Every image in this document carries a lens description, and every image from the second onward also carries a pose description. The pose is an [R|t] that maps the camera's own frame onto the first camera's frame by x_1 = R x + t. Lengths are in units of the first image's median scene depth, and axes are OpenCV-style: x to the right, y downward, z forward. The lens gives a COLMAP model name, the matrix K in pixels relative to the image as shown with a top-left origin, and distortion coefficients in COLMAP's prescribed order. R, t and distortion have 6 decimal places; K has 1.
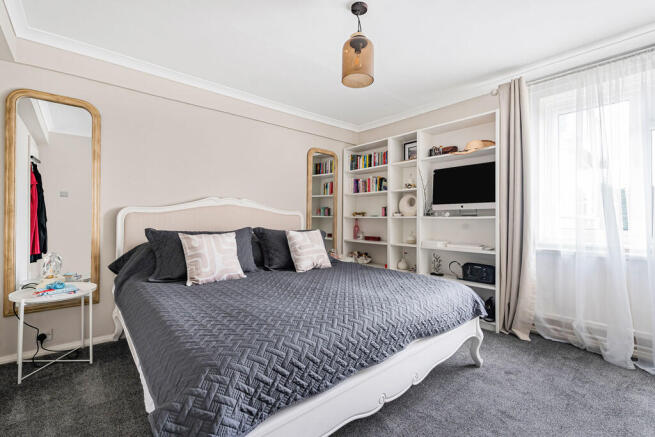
lens RADIAL K [[287.2, 0, 327.5], [0, 287.2, 218.5], [0, 0, 1]] dist [0.000295, 0.000001]
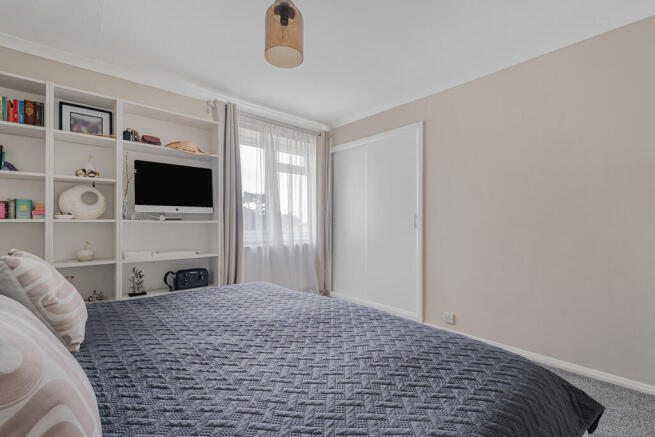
lens RADIAL K [[287.2, 0, 327.5], [0, 287.2, 218.5], [0, 0, 1]] dist [0.000295, 0.000001]
pose [[-0.012671, 0.010171, 0.999868, -0.451180], [-0.001632, 0.999947, -0.010193, -0.004926], [-0.999918, -0.001761, -0.012654, 0.547165]]
